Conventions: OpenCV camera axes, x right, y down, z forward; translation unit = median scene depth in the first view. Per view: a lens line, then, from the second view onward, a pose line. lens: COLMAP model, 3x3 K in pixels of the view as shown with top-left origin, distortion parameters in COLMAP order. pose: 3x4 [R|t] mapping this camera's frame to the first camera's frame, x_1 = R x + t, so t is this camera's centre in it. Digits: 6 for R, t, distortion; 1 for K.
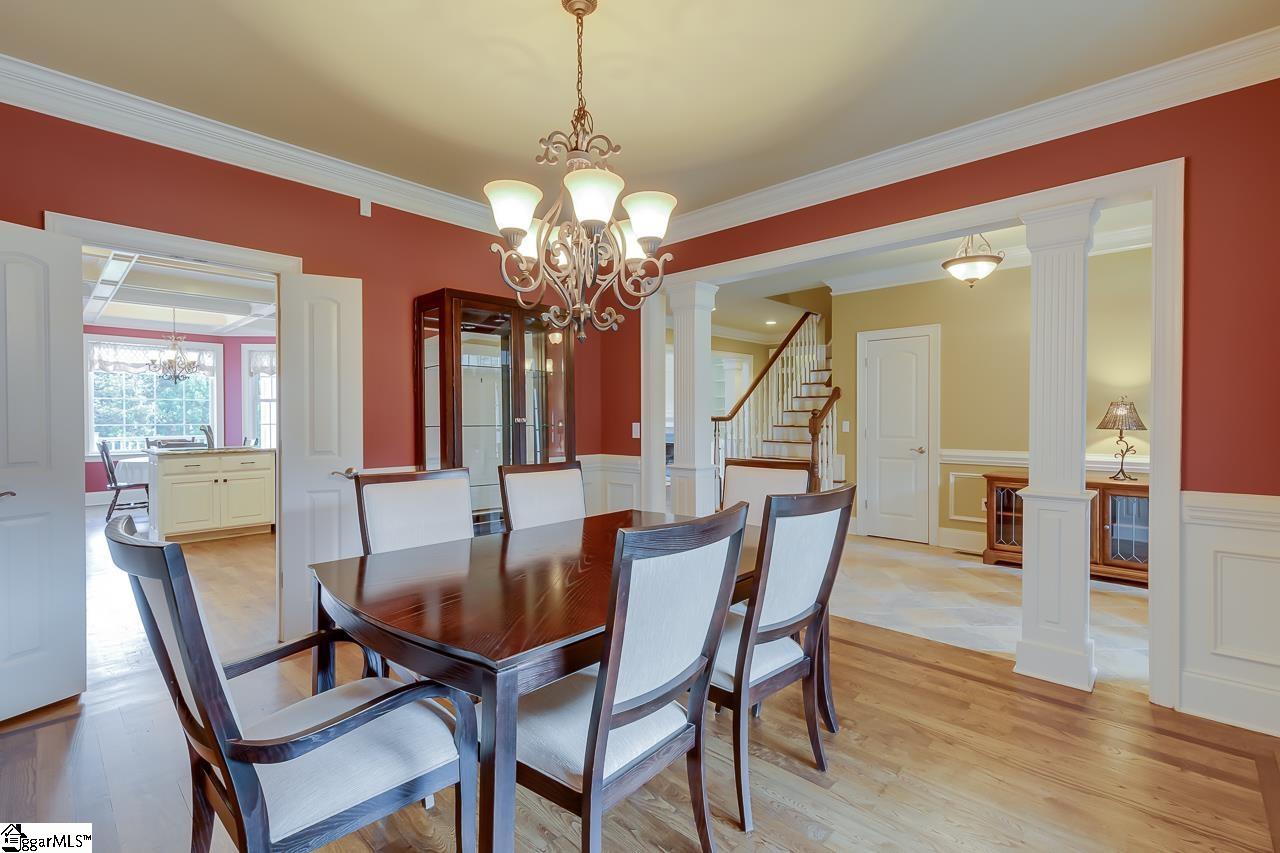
lens RADIAL K [[582.7, 0, 636.1], [0, 582.7, 420.7], [0, 0, 1]] dist [0.004822, 0.001977]
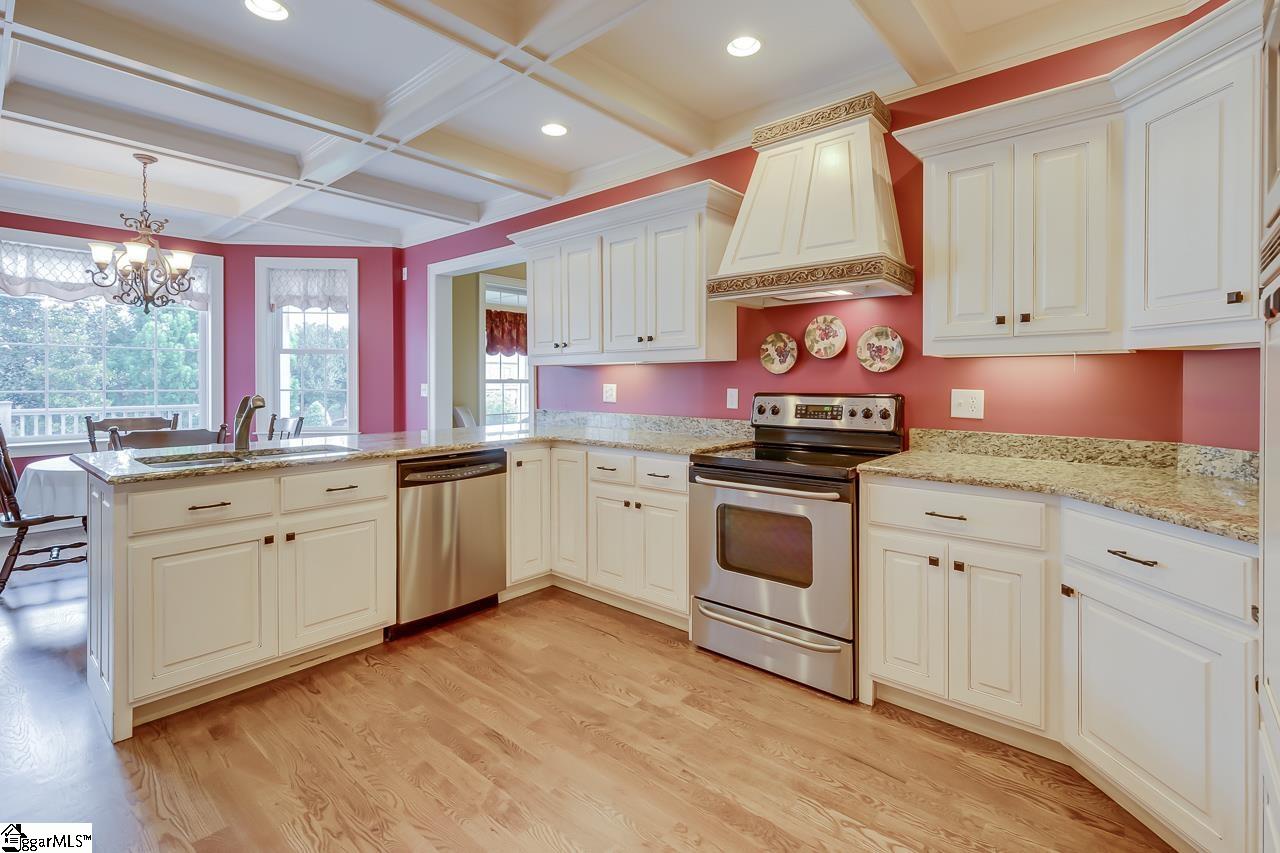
lens RADIAL K [[582.7, 0, 642.4], [0, 582.7, 379.9], [0, 0, 1]] dist [0.004822, 0.001977]
pose [[0.998417, 0.001049, 0.056227, -0.382826], [-0.000681, 0.999978, -0.006548, -0.000875], [-0.056232, 0.006500, 0.998397, 0.464151]]
